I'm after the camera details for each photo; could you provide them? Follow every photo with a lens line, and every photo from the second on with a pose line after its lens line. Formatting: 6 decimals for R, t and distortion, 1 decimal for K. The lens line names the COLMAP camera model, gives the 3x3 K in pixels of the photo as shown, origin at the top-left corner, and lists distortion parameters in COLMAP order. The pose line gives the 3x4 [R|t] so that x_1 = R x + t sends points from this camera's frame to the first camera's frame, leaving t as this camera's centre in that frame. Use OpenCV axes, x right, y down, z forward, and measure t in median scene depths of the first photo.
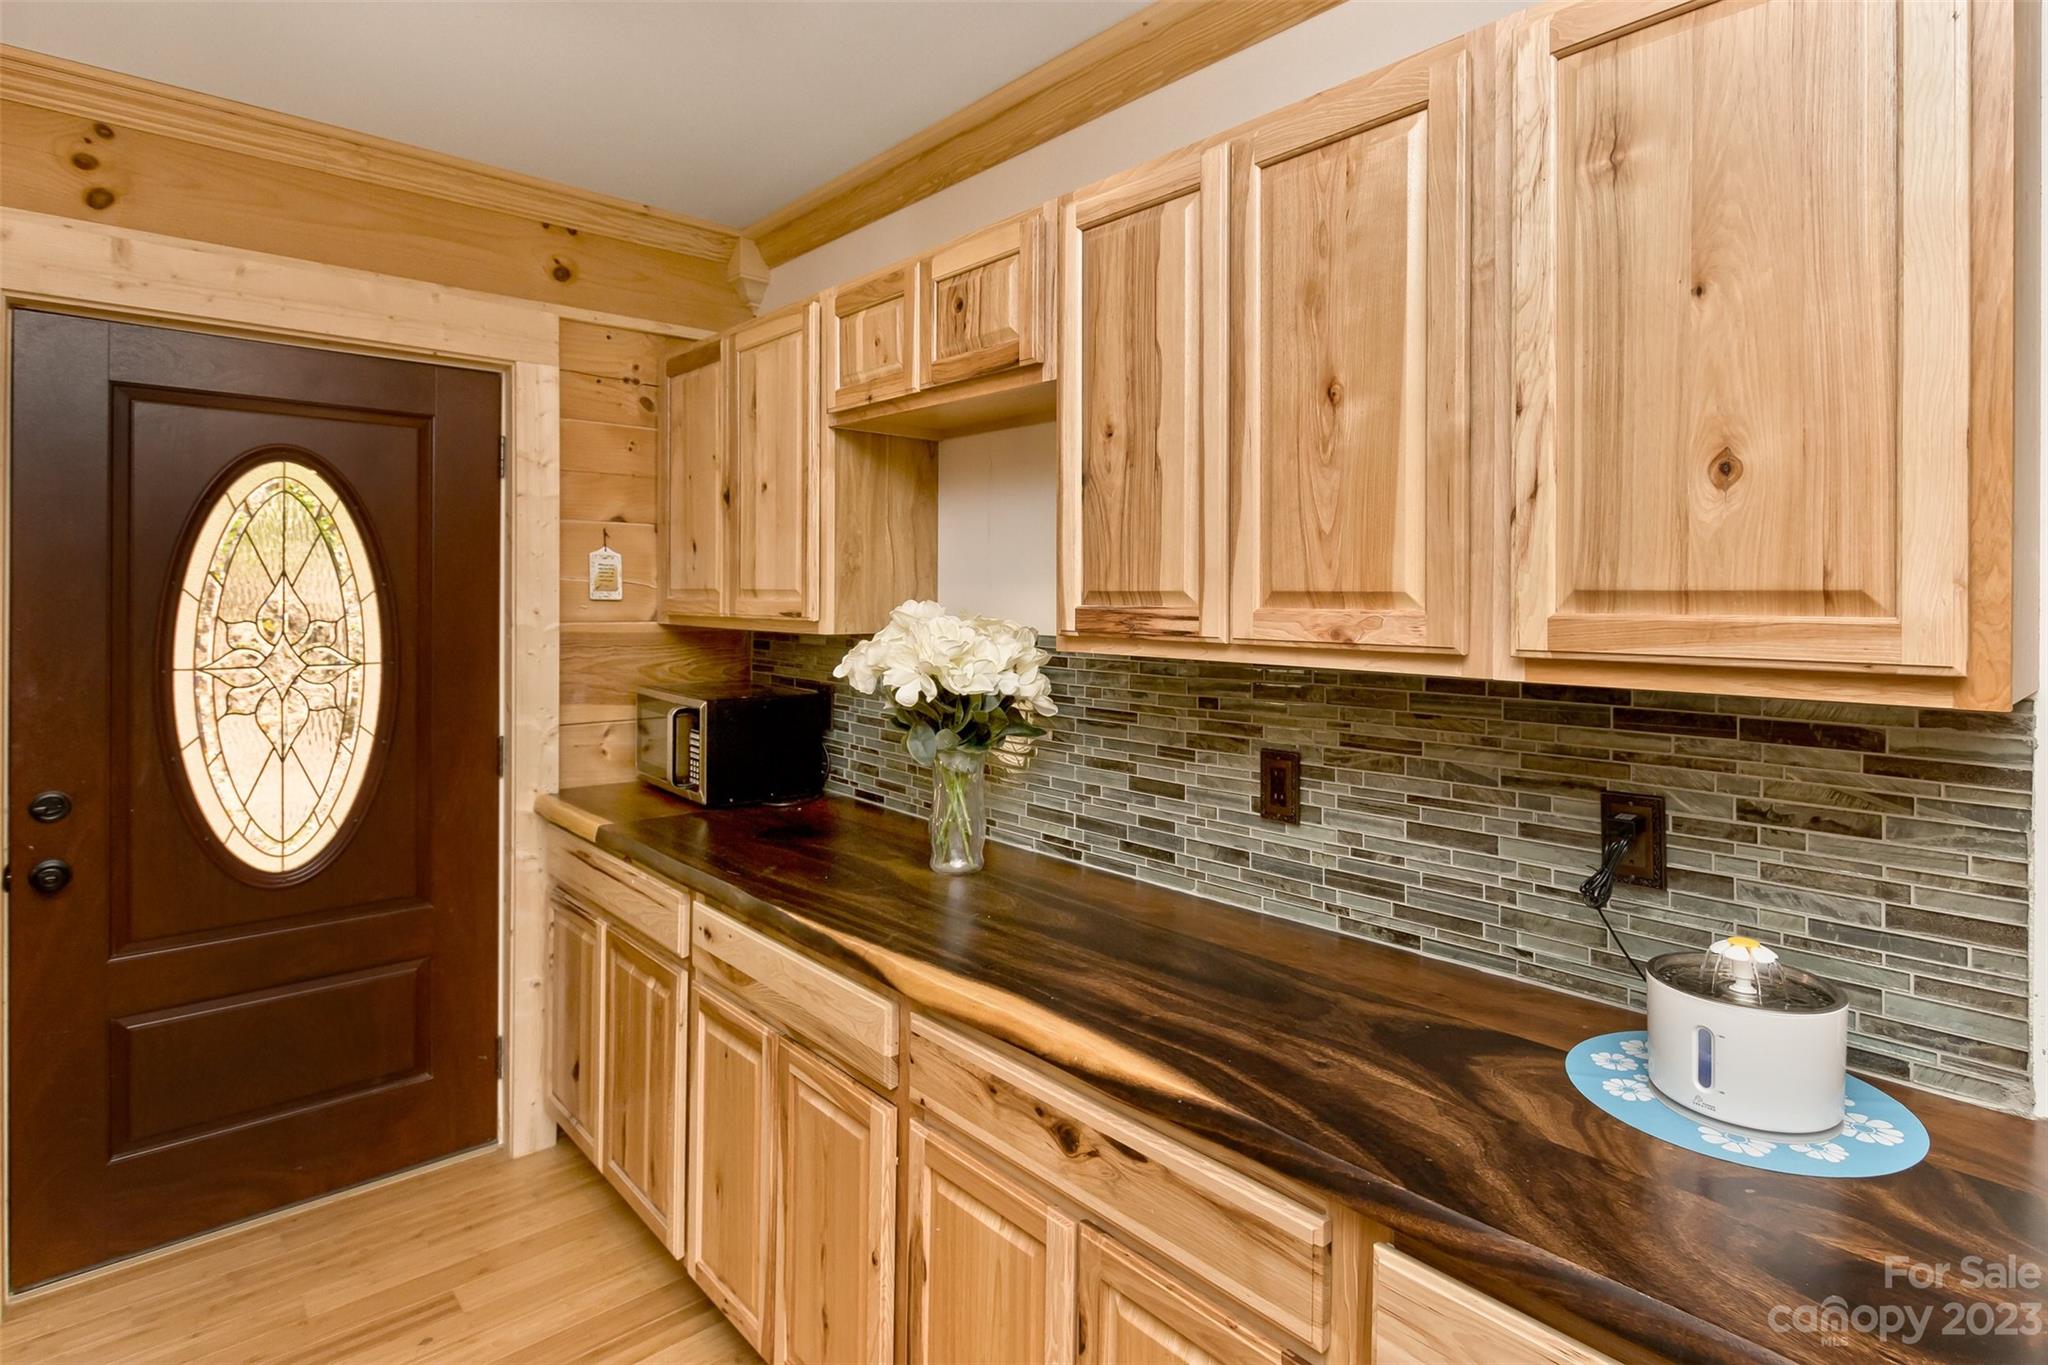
lens RADIAL K [[1042.8, 0, 975.1], [0, 1042.8, 600.0], [0, 0, 1]] dist [0.010355, -0.004879]
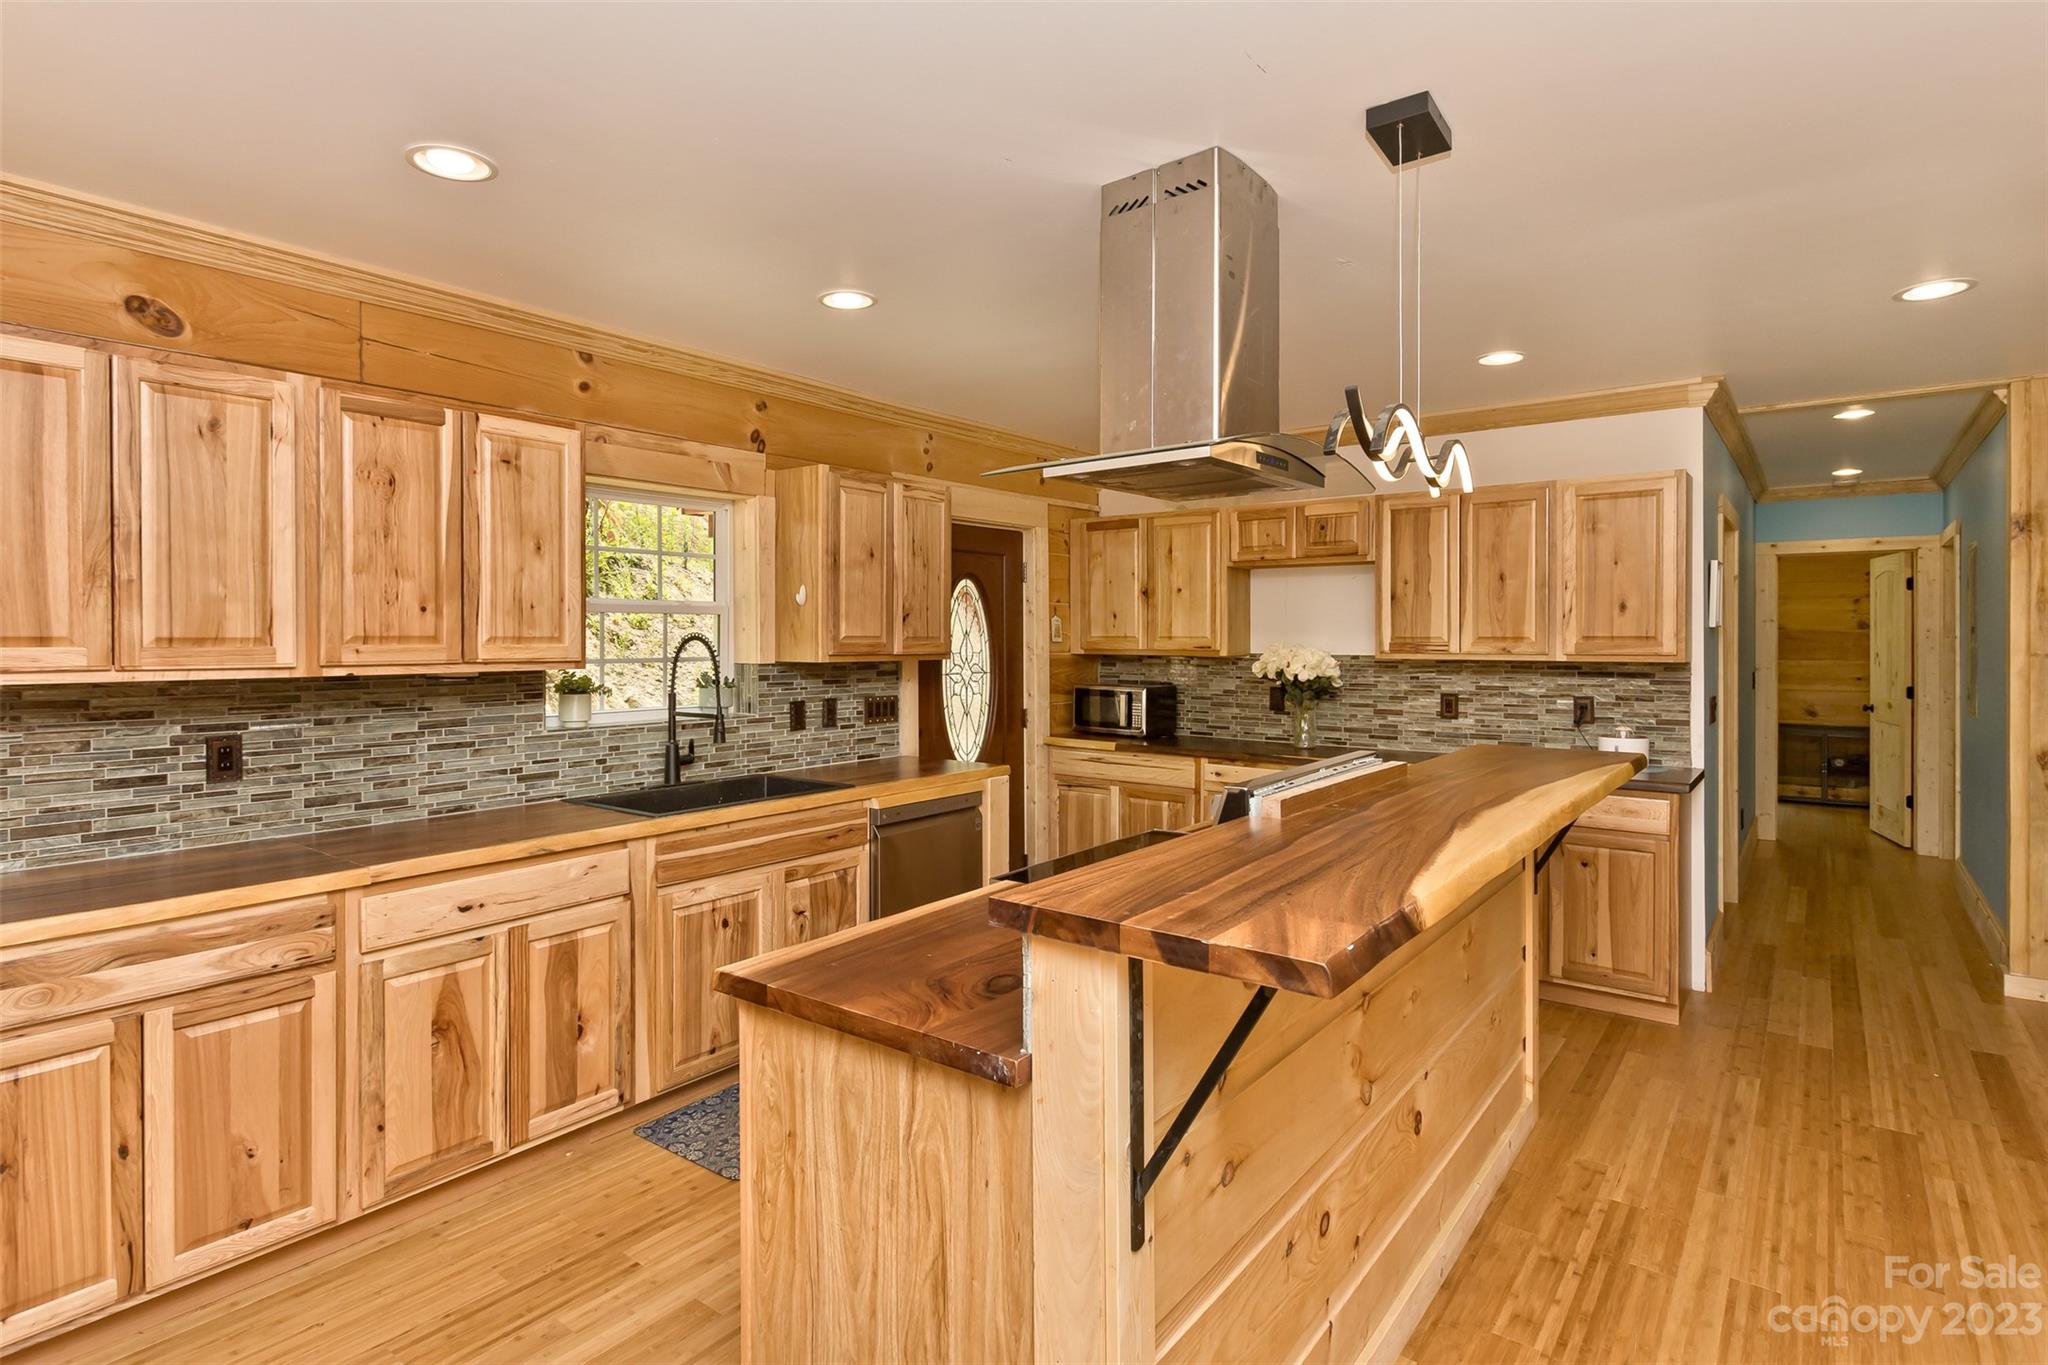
lens RADIAL K [[1042.8, 0, 869.7], [0, 1042.8, 635.1], [0, 0, 1]] dist [0.010355, -0.004879]
pose [[0.990528, -0.007426, 0.137111, -1.402283], [0.008061, 0.999959, -0.004076, -0.011501], [-0.137075, 0.005143, 0.990547, -1.346191]]
